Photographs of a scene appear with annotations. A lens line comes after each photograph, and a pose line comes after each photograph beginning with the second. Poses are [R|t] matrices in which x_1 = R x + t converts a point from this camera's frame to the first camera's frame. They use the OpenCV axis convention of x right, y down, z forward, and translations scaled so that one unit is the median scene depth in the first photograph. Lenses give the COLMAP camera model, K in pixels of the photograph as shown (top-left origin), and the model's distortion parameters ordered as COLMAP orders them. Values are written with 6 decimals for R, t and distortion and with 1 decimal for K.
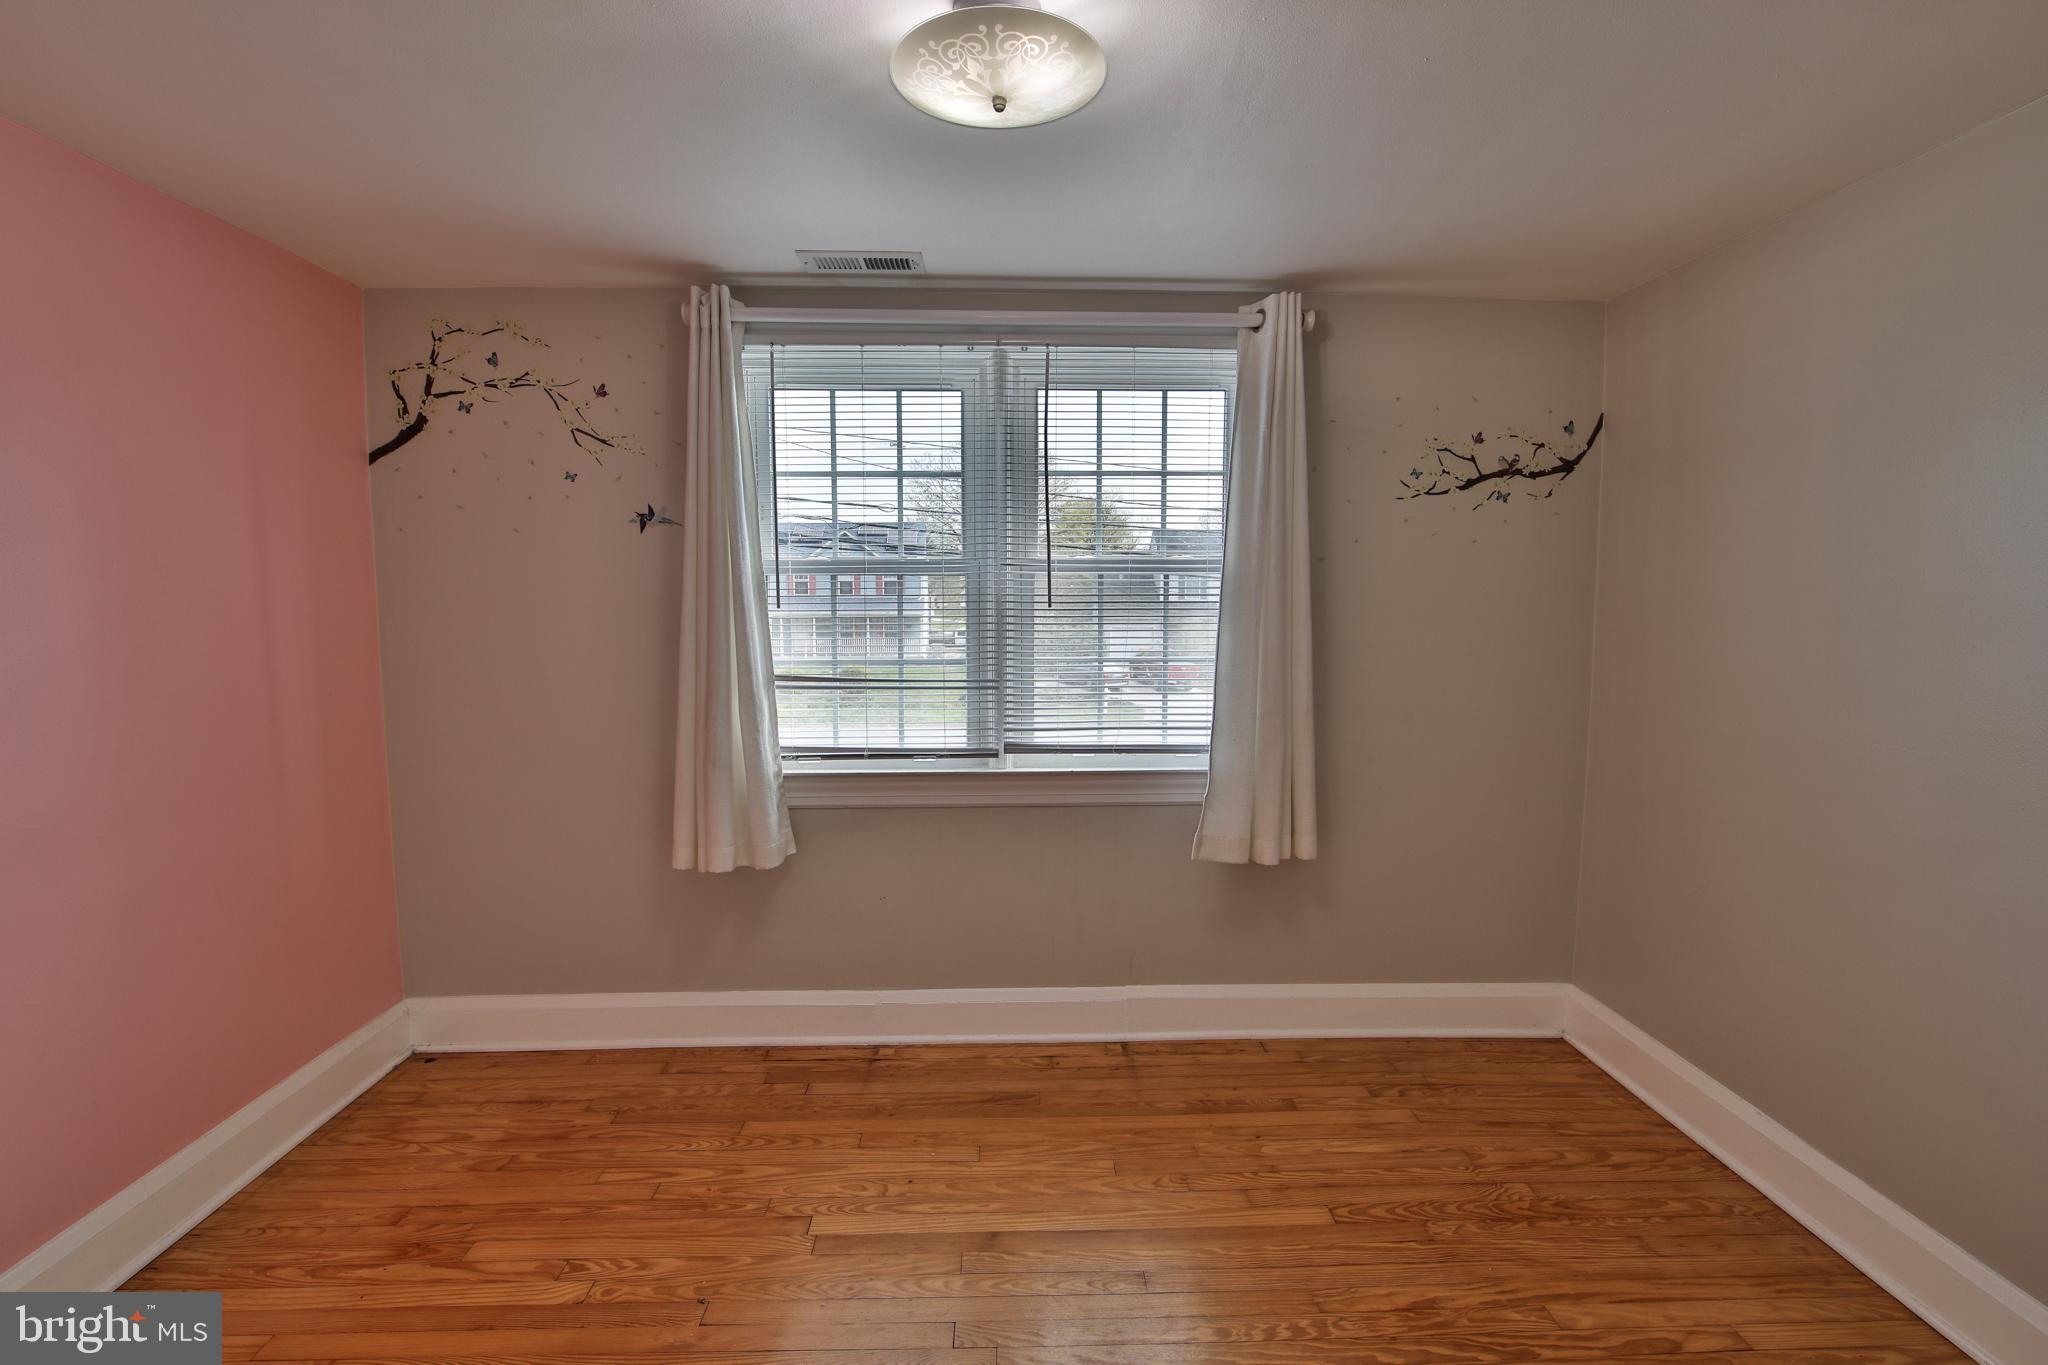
lens RADIAL K [[946.7, 0, 1033.3], [0, 946.7, 685.5], [0, 0, 1]] dist [0.001081, -0.011912]
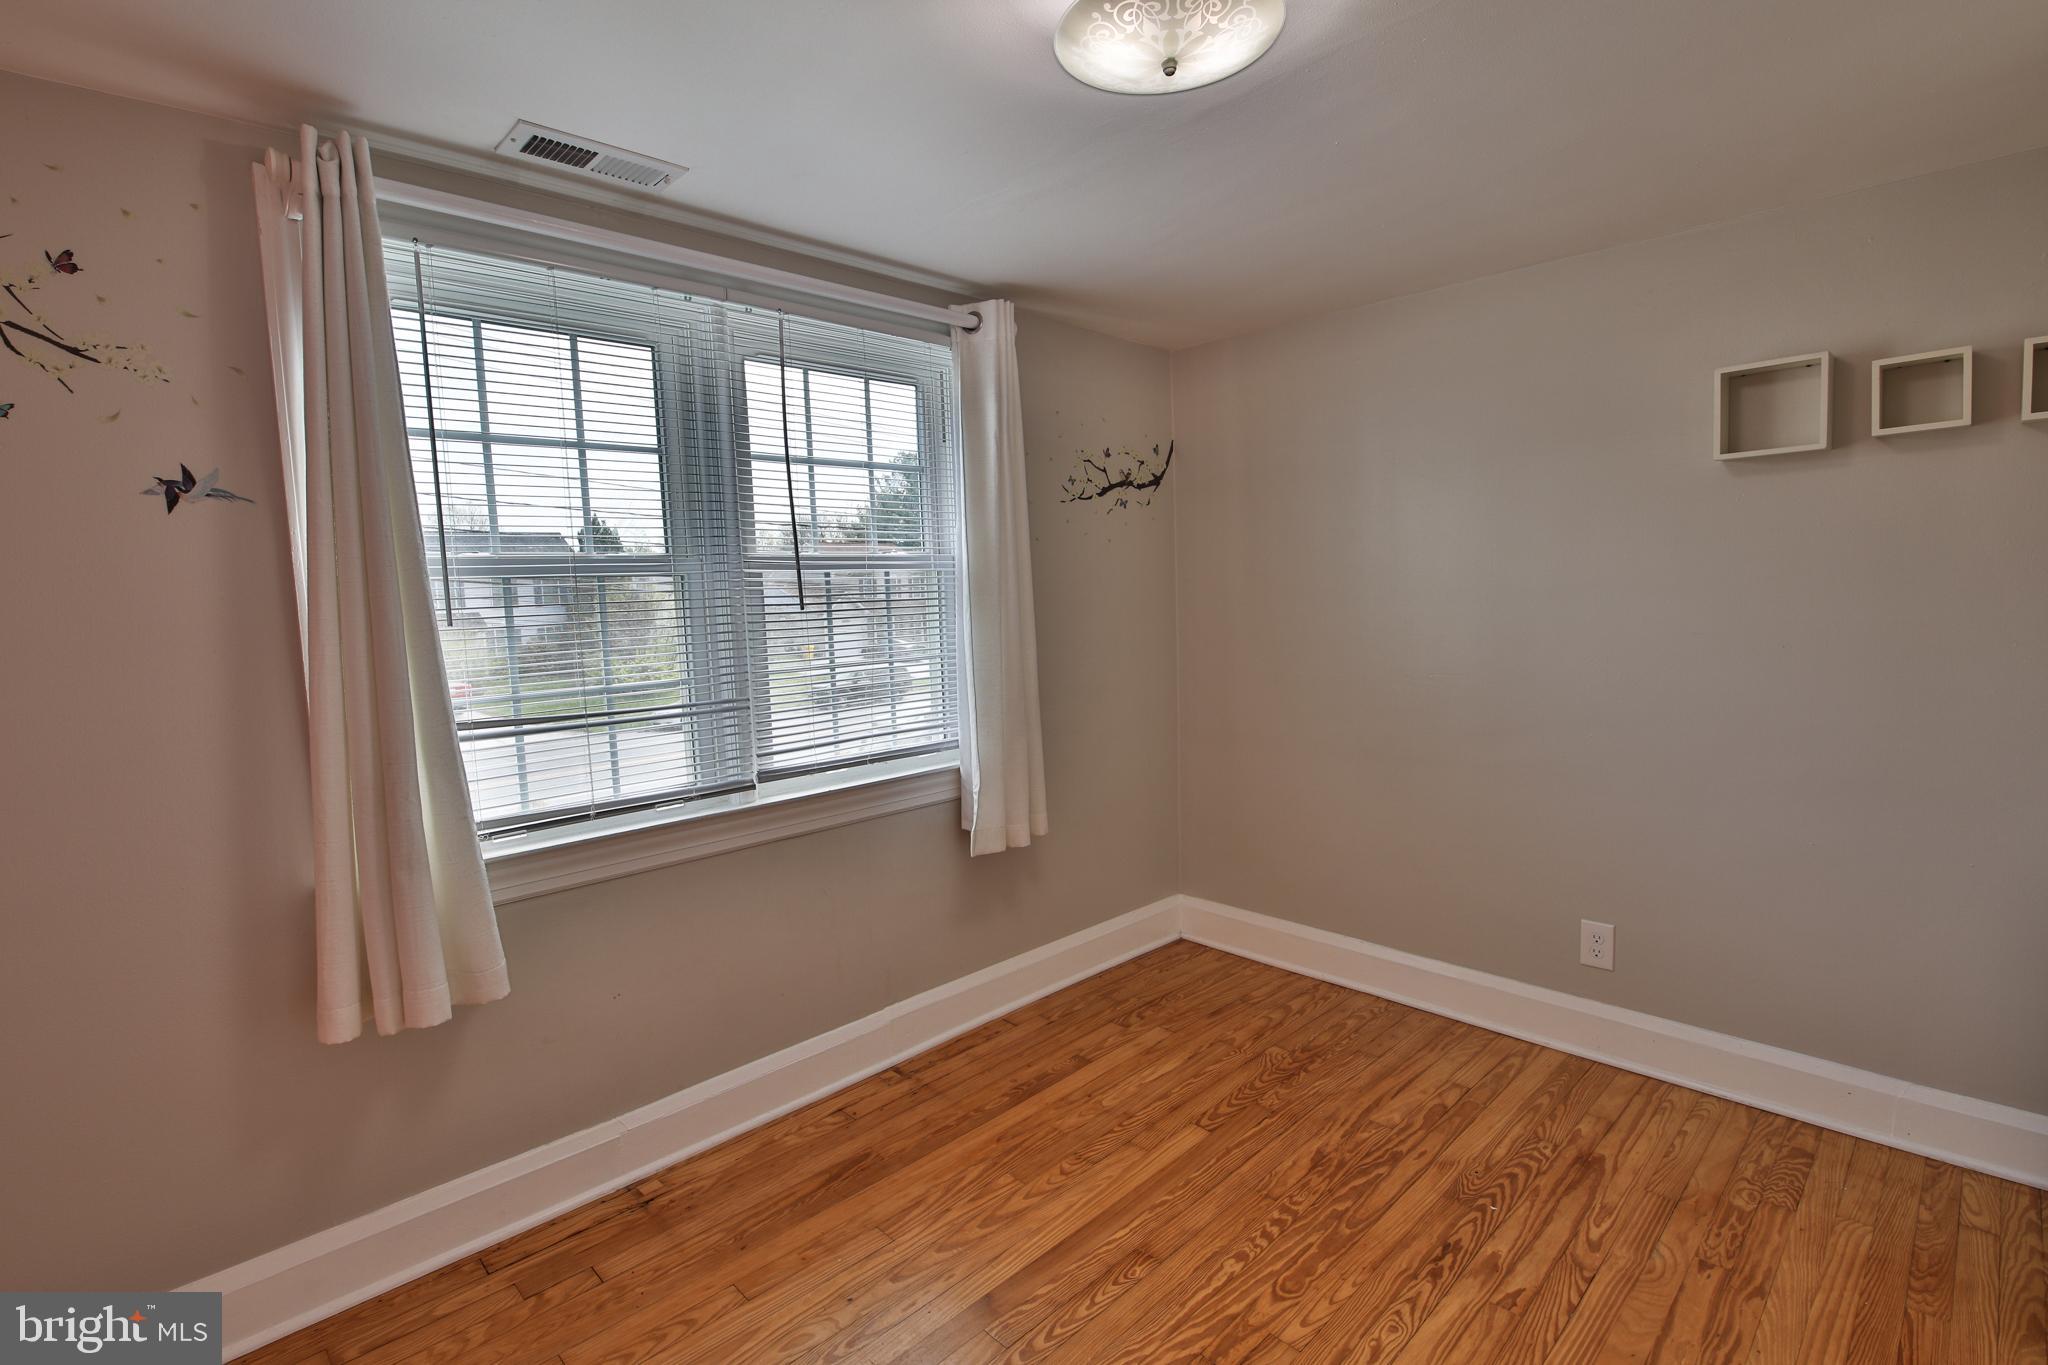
lens RADIAL K [[937.3, 0, 1032.8], [0, 937.3, 684.6], [0, 0, 1]] dist [0.000751, -0.011976]
pose [[0.740486, -0.091676, 0.665790, -0.415898], [0.092242, 0.995141, 0.034435, -0.023986], [-0.665712, 0.035915, 0.745344, 0.209758]]
